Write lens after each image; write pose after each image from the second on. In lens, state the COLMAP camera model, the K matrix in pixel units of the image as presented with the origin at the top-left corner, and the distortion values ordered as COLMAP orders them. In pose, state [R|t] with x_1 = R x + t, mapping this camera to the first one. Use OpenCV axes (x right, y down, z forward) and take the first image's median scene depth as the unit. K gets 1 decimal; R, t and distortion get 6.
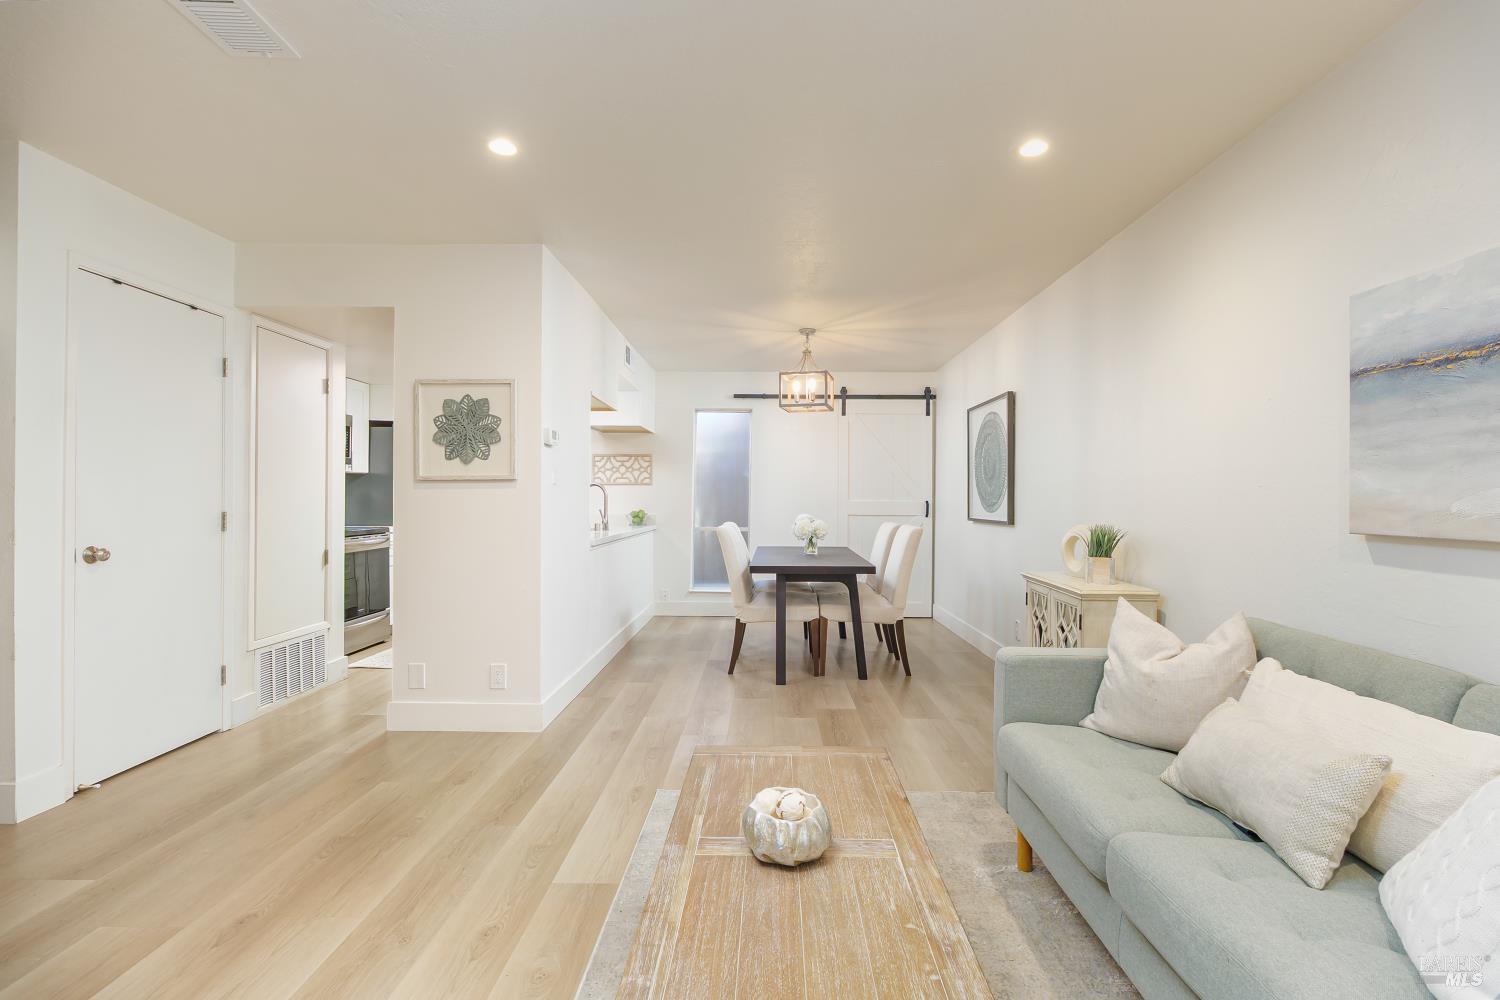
lens RADIAL K [[662.2, 0, 757.0], [0, 662.2, 492.0], [0, 0, 1]] dist [0.001128, -0.001071]
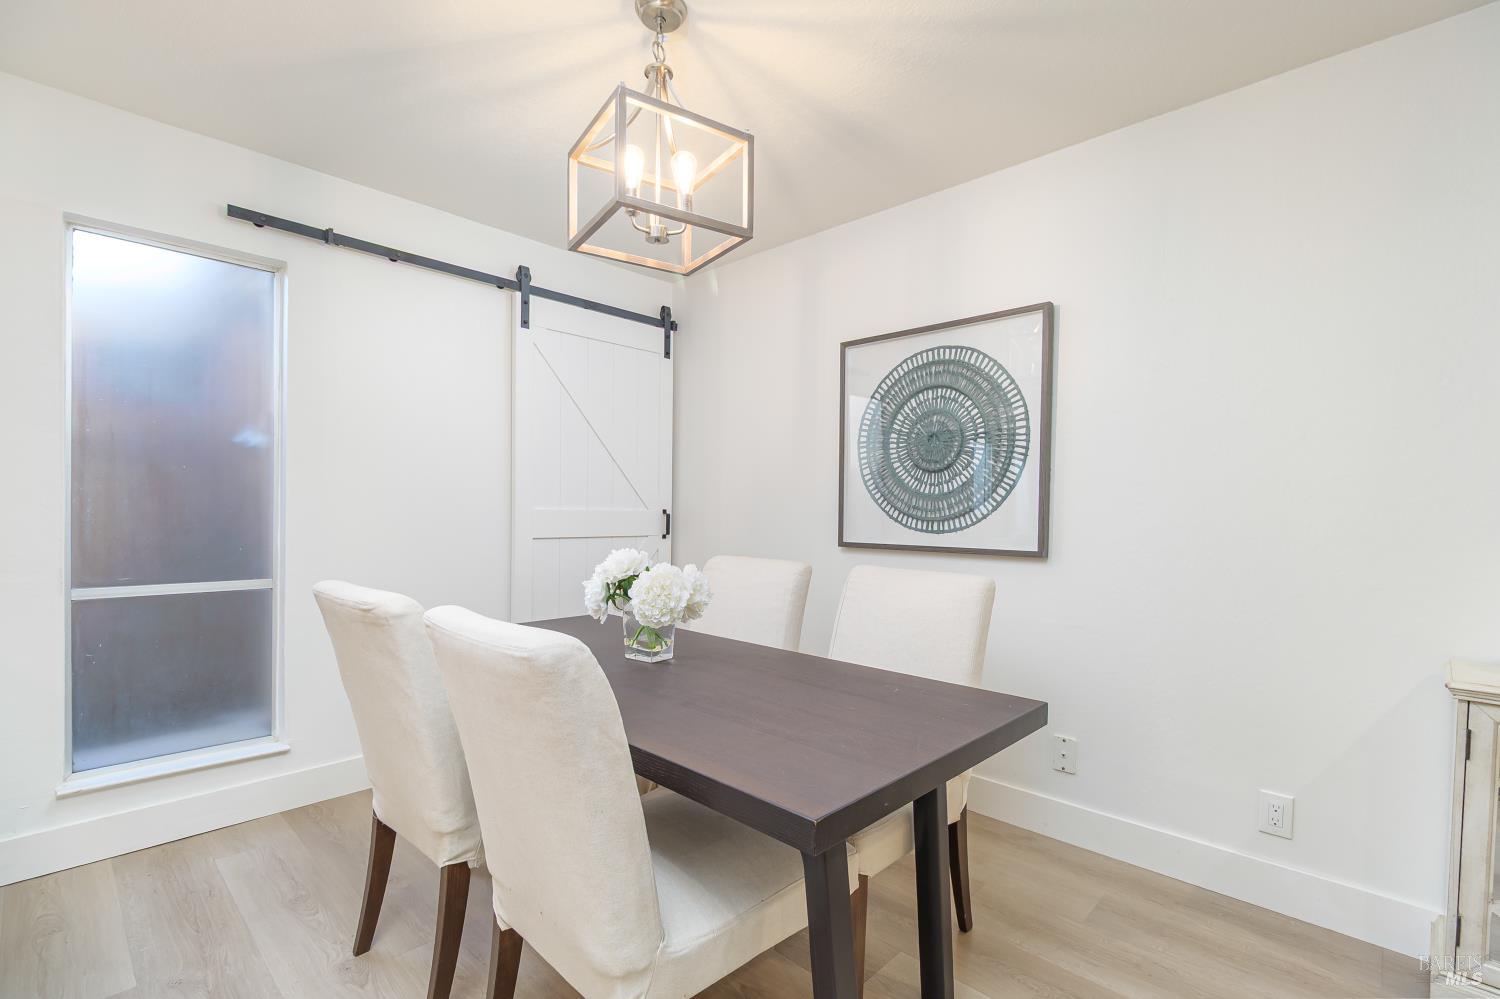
lens RADIAL K [[662.2, 0, 765.8], [0, 662.2, 524.0], [0, 0, 1]] dist [0.001128, -0.001071]
pose [[0.667003, -0.023000, 0.744700, -0.169987], [-0.011663, 0.999079, 0.041303, 0.003539], [-0.744964, -0.036235, 0.666120, 0.860587]]
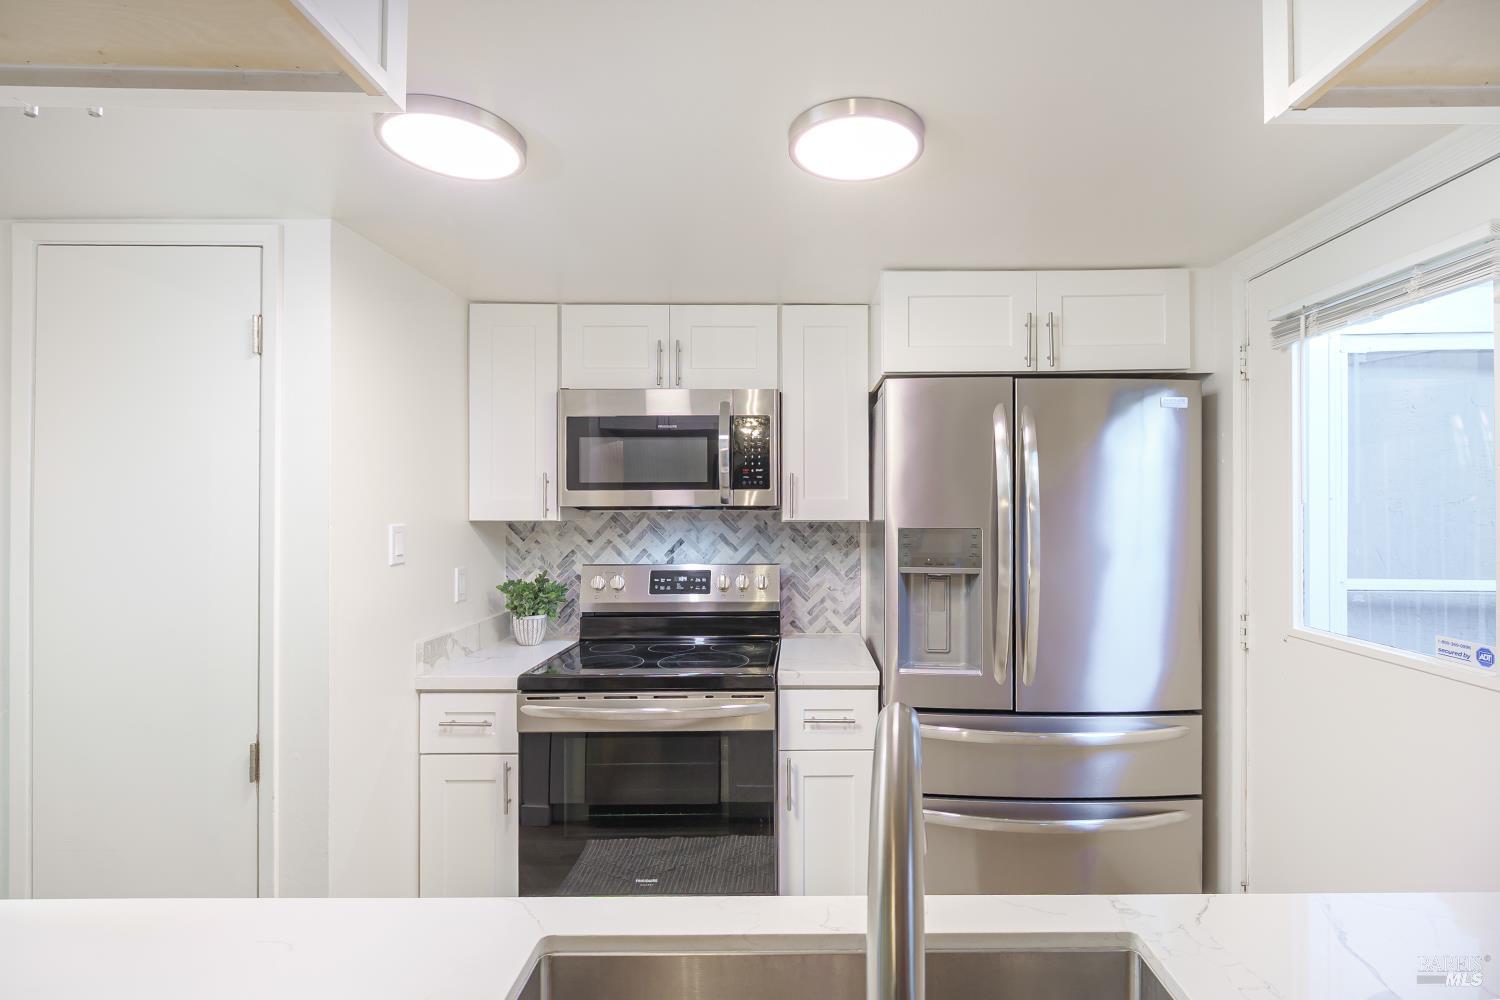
lens RADIAL K [[683.9, 0, 807.9], [0, 683.9, 499.6], [0, 0, 1]] dist [-0.006028, 0.000055]
pose [[0.027873, -0.014755, -0.999503, -0.220570], [0.009727, 0.999848, -0.014489, -0.047890], [0.999564, -0.009319, 0.028012, 1.275824]]
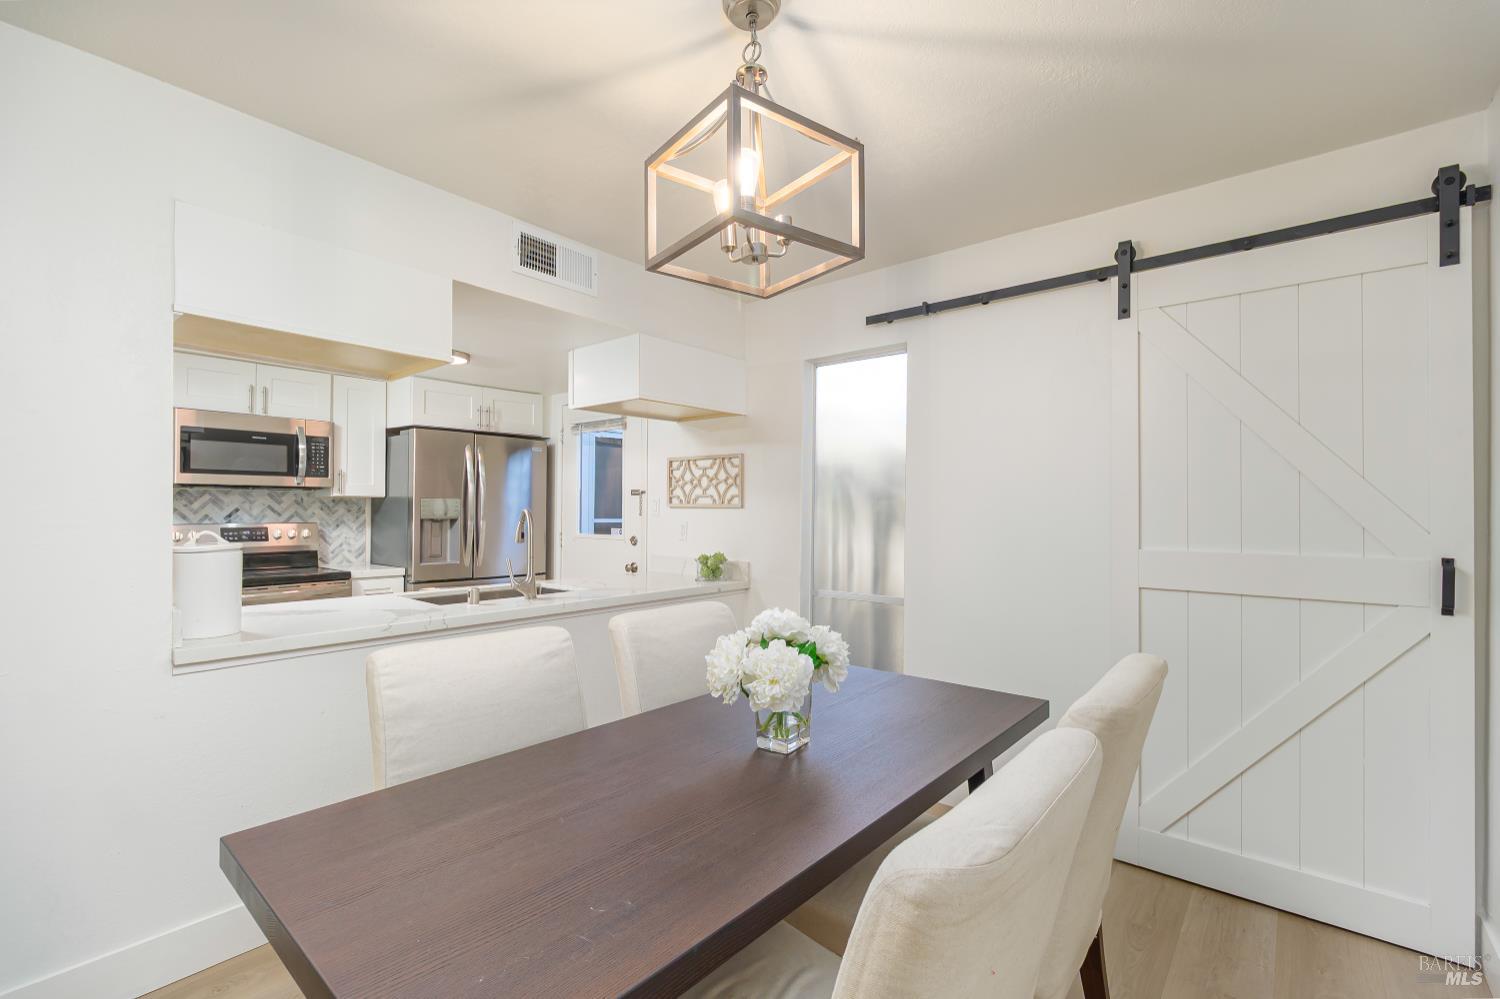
lens RADIAL K [[662.2, 0, 759.8], [0, 662.2, 511.2], [0, 0, 1]] dist [0.001128, -0.001071]
pose [[0.778796, -0.002982, -0.627270, 0.316842], [0.005971, 0.999979, 0.002659, -0.014686], [0.627248, -0.005816, 0.778798, 0.903241]]
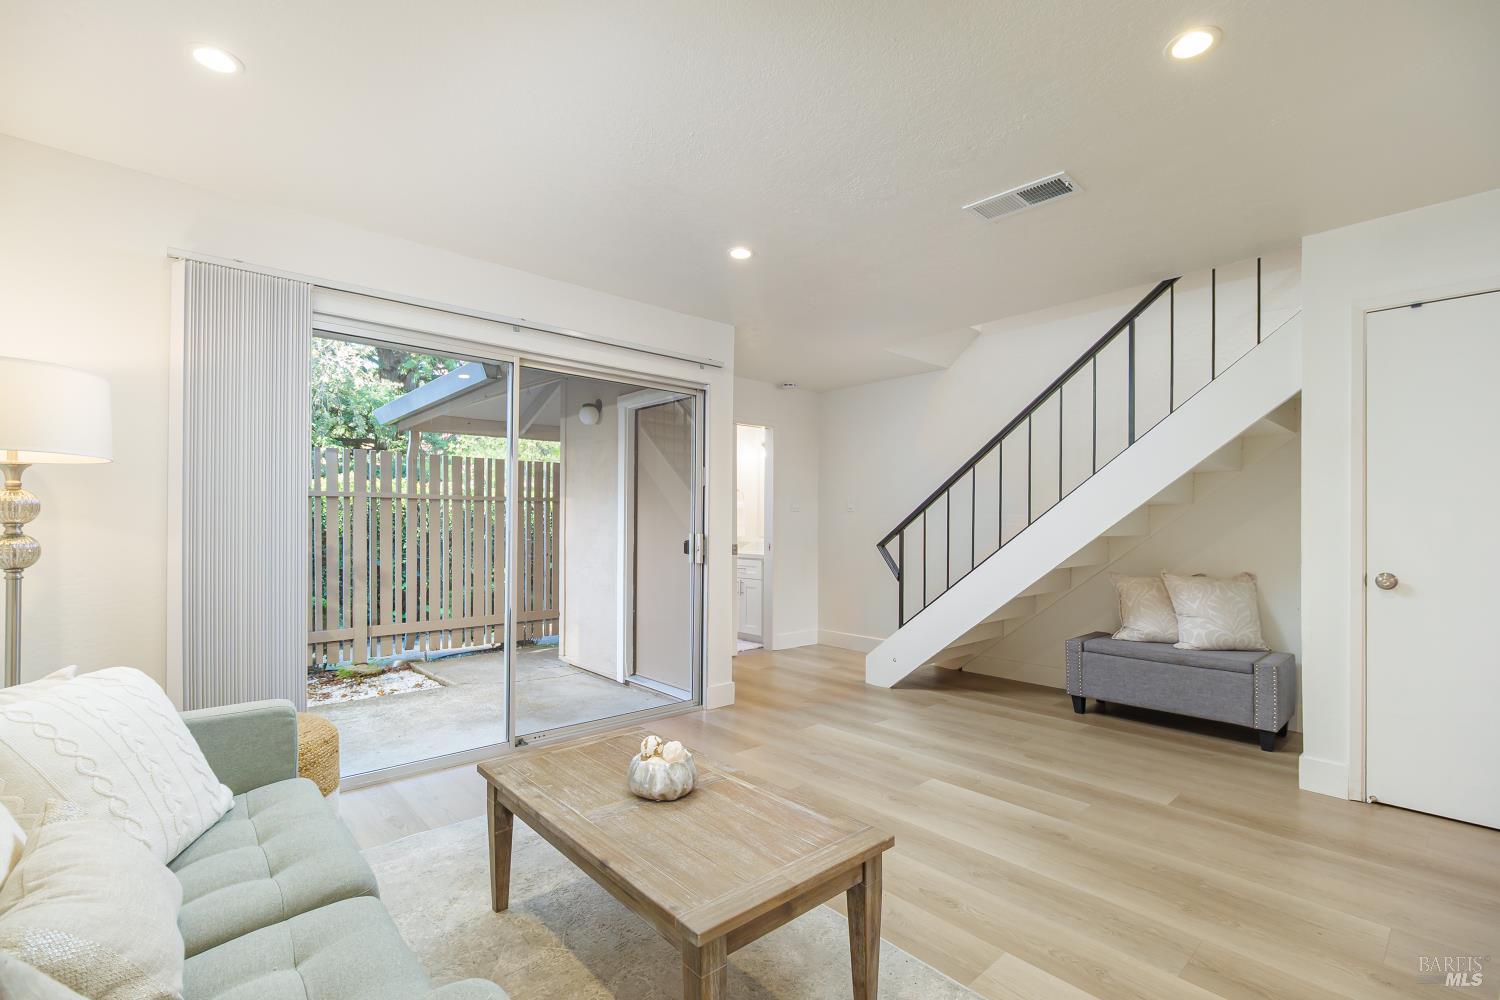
lens RADIAL K [[662.2, 0, 765.5], [0, 662.2, 523.0], [0, 0, 1]] dist [0.001128, -0.001071]
pose [[-0.725419, -0.007592, -0.688266, 0.258596], [-0.002859, 0.999964, -0.008016, 0.010305], [0.688302, -0.003847, -0.725414, 0.680659]]
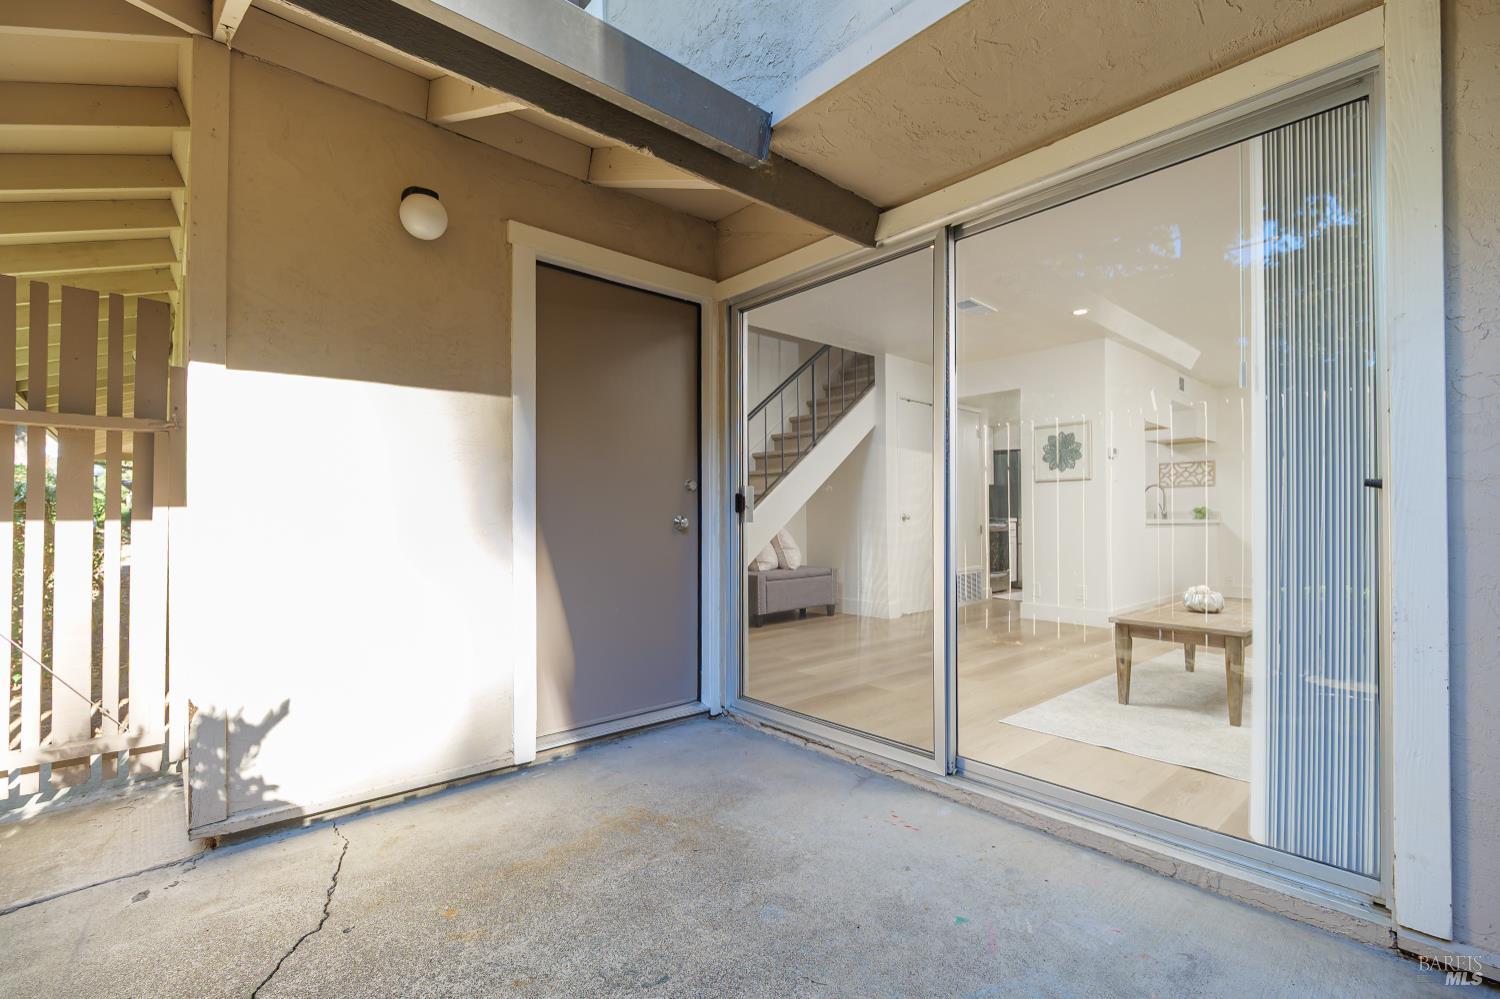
lens RADIAL K [[662.2, 0, 763.8], [0, 662.2, 505.7], [0, 0, 1]] dist [0.001128, -0.001071]
pose [[0.682159, -0.023199, -0.730836, 0.245666], [0.013161, 0.999724, -0.019450, 0.058543], [0.731086, 0.003650, 0.682276, -0.627746]]
